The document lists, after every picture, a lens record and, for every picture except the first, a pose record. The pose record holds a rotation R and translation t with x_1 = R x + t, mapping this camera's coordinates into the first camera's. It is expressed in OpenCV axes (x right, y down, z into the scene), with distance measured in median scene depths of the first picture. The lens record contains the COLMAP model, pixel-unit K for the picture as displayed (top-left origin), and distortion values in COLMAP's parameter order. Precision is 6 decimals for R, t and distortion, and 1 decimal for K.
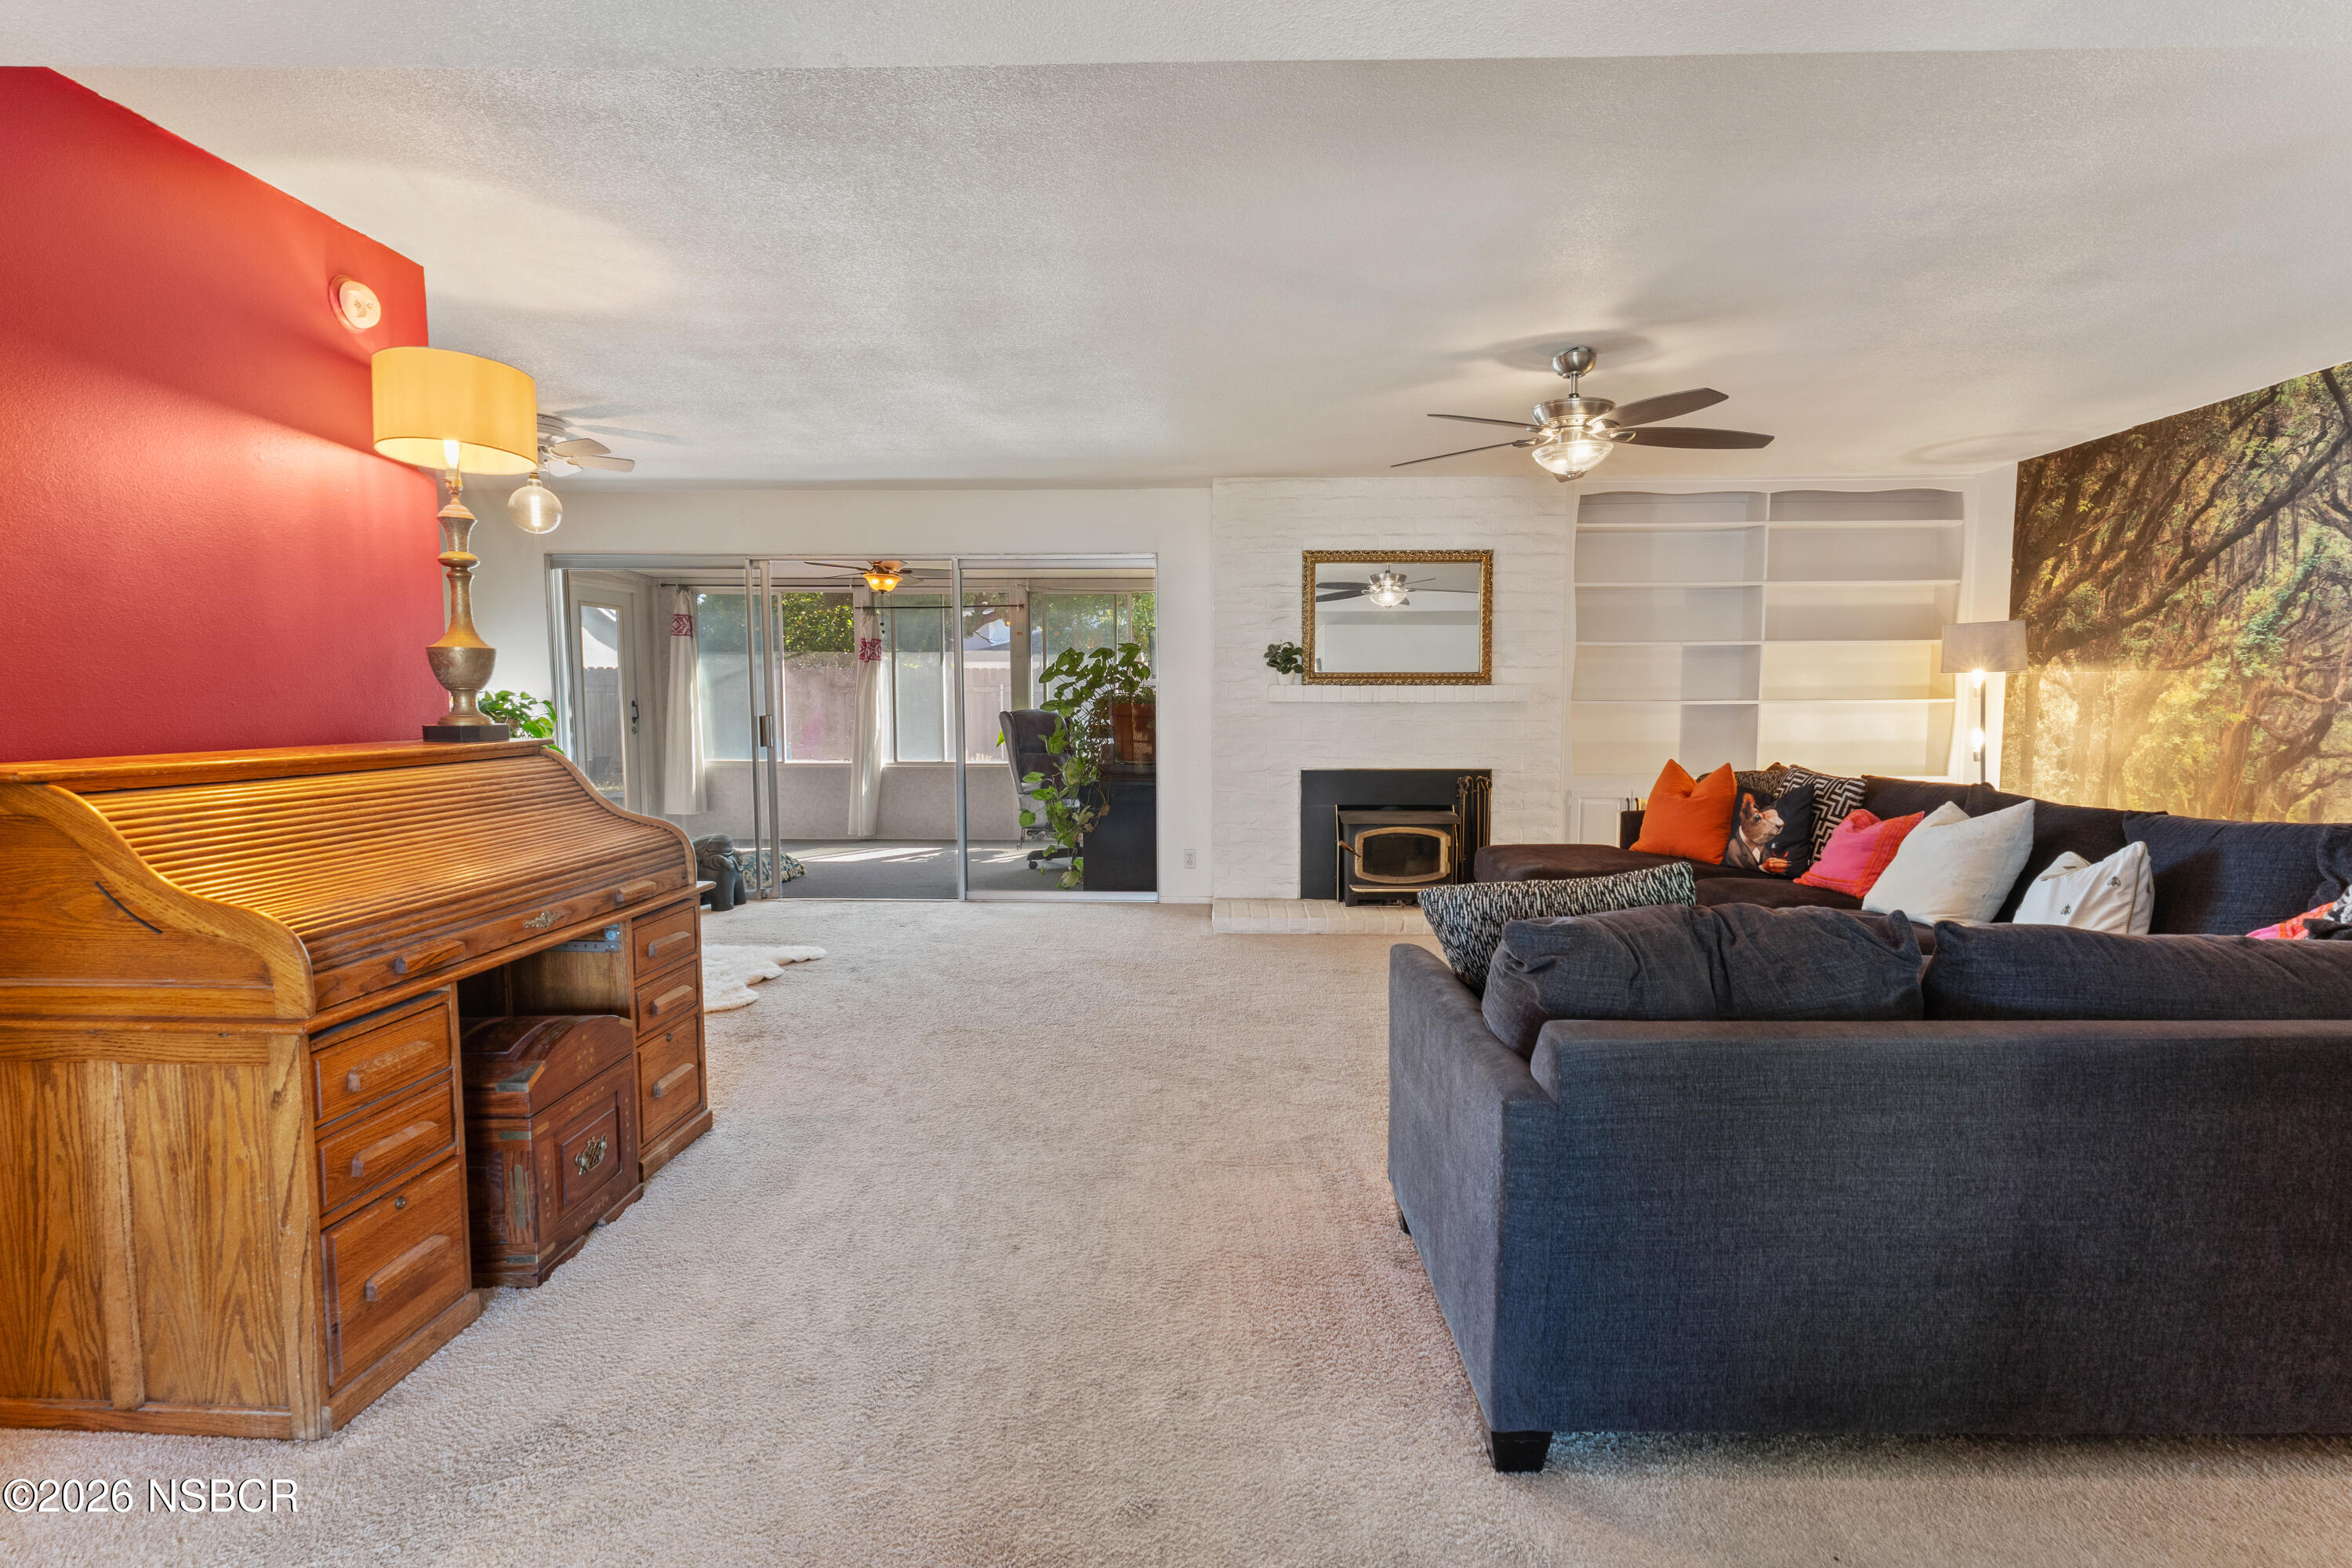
lens RADIAL K [[1118.5, 0, 1183.7], [0, 1118.5, 765.4], [0, 0, 1]] dist [-0.000176, -0.000366]
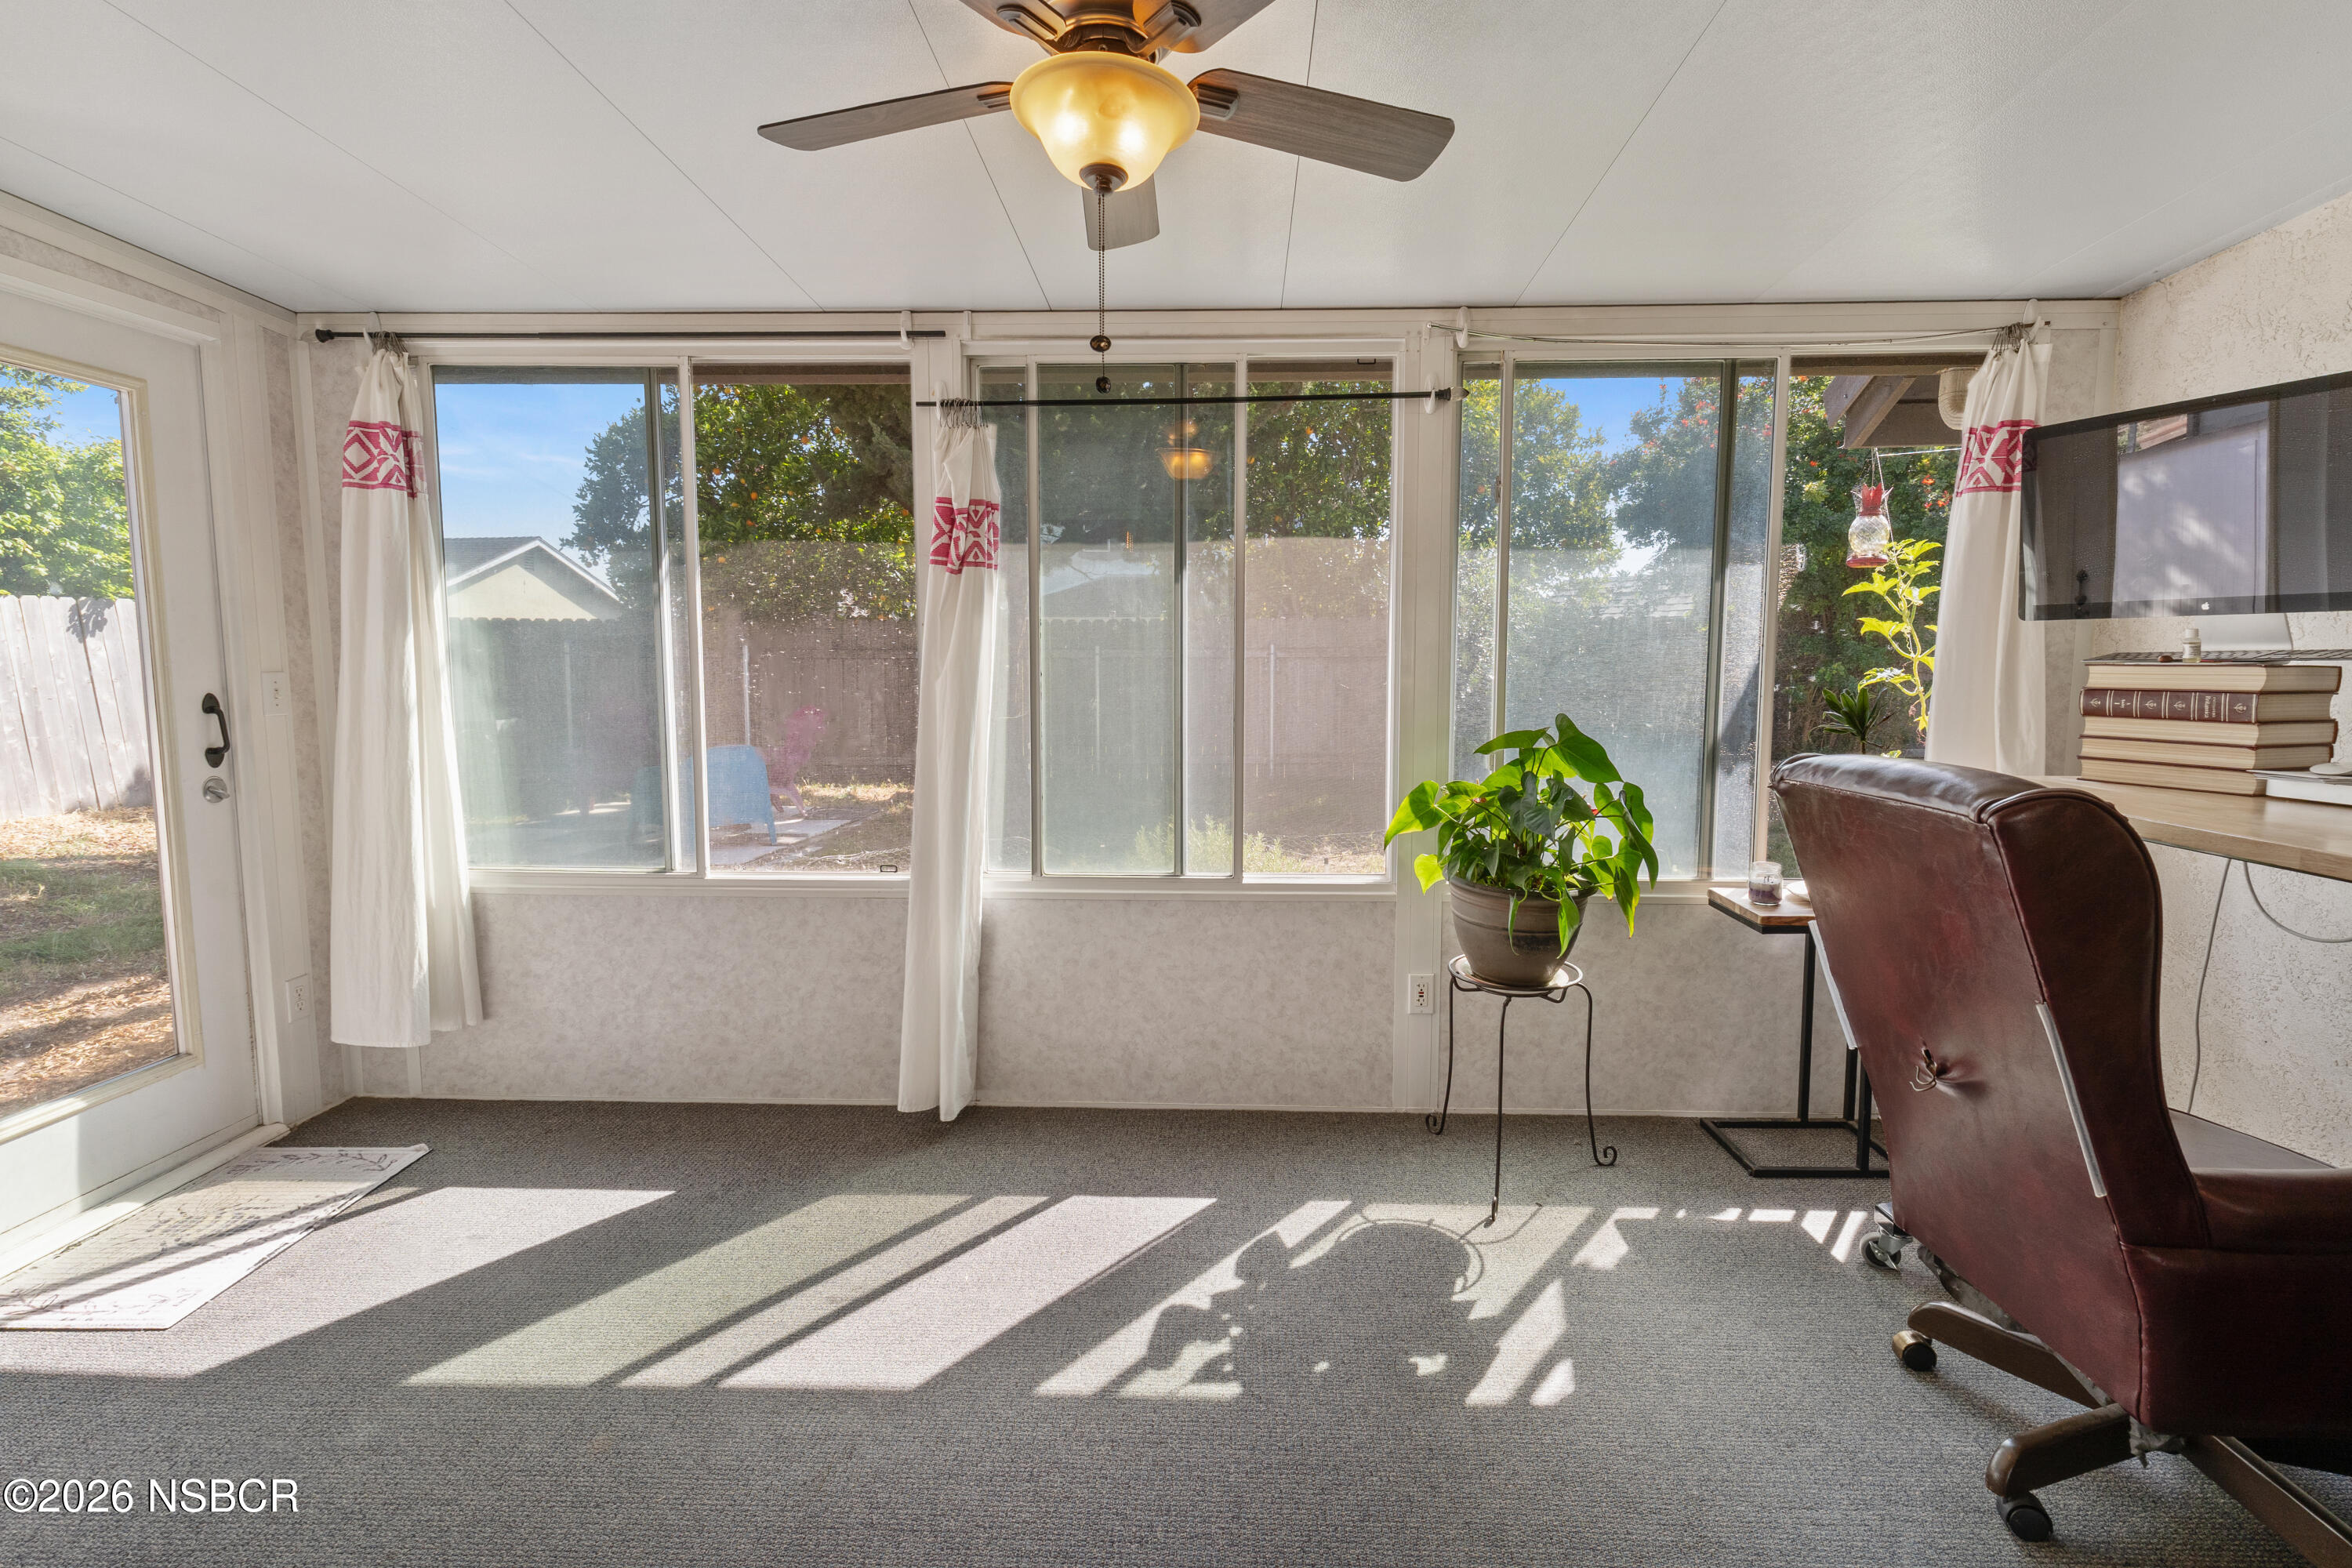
lens RADIAL K [[1118.5, 0, 1183.7], [0, 1118.5, 765.4], [0, 0, 1]] dist [-0.000176, -0.000366]
pose [[0.999996, -0.002893, 0.000660, -0.656359], [0.002869, 0.999436, 0.033469, -0.154215], [-0.000756, -0.033467, 0.999440, 2.137721]]
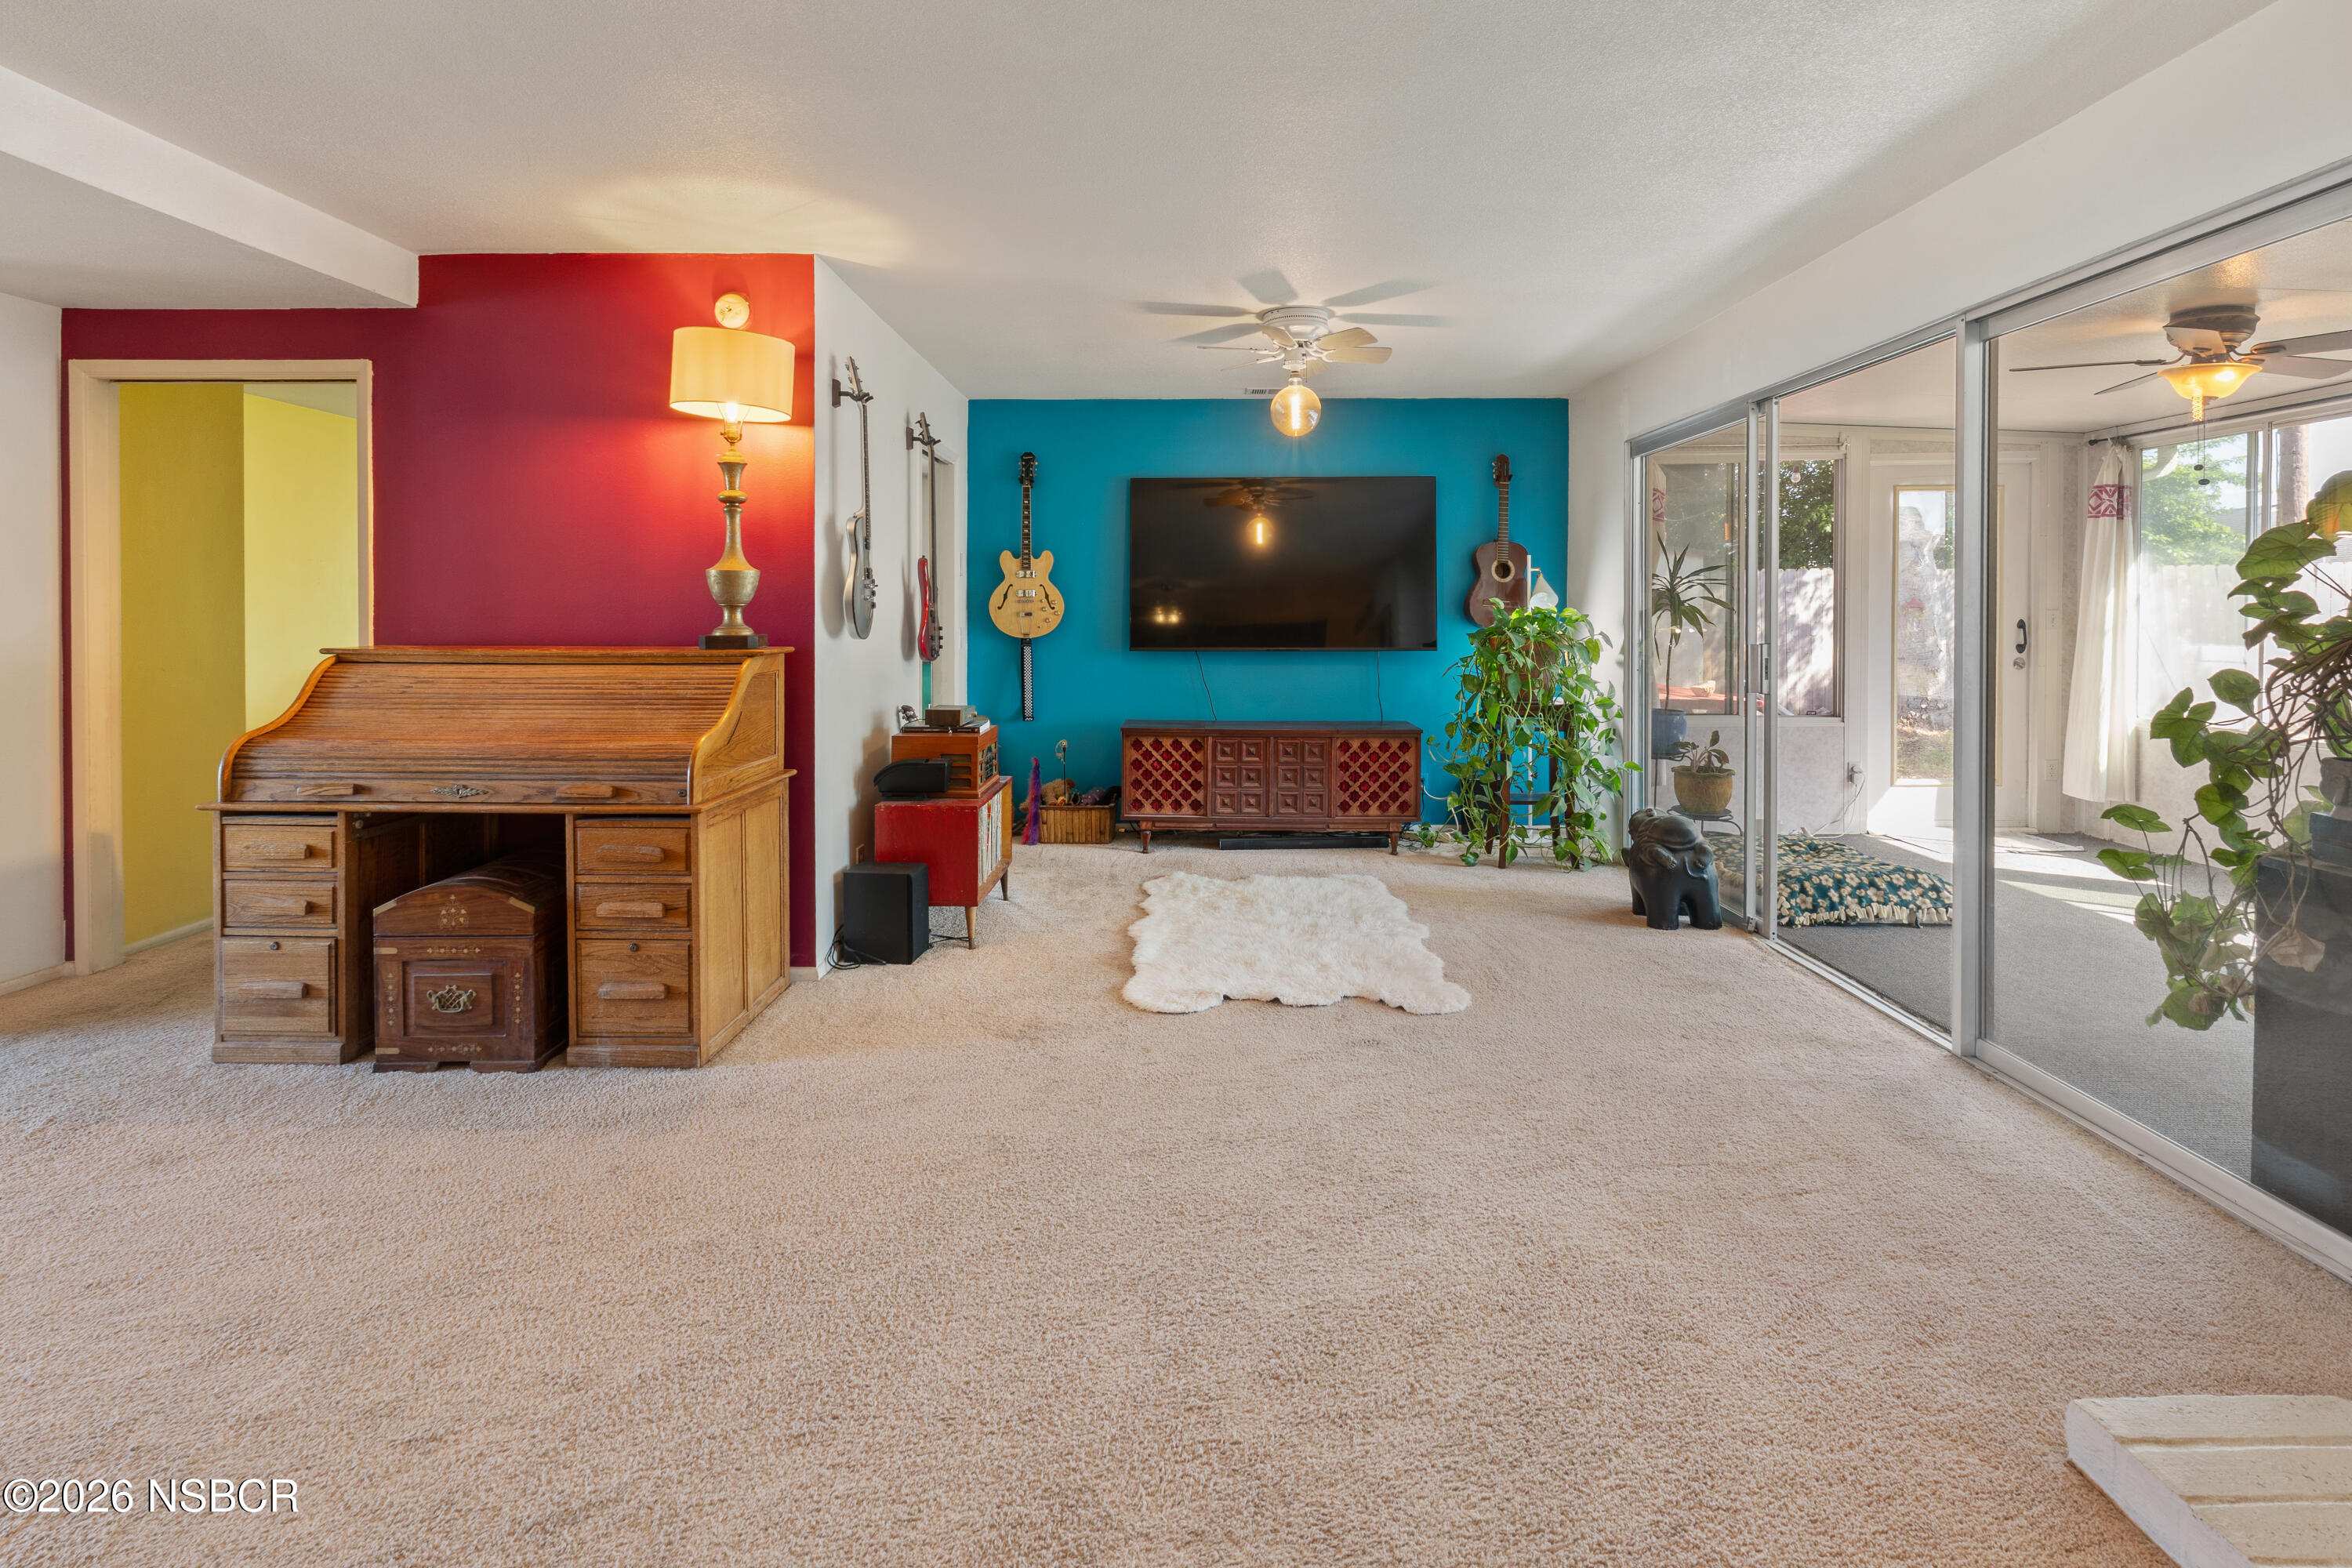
lens RADIAL K [[1144.3, 0, 1180.2], [0, 1144.3, 620.8], [0, 0, 1]] dist [0.000370, -0.000471]
pose [[0.030691, 0.005512, -0.999514, 0.597234], [-0.065136, 0.997870, 0.003503, -0.088349], [0.997404, 0.064997, 0.030985, 1.468388]]
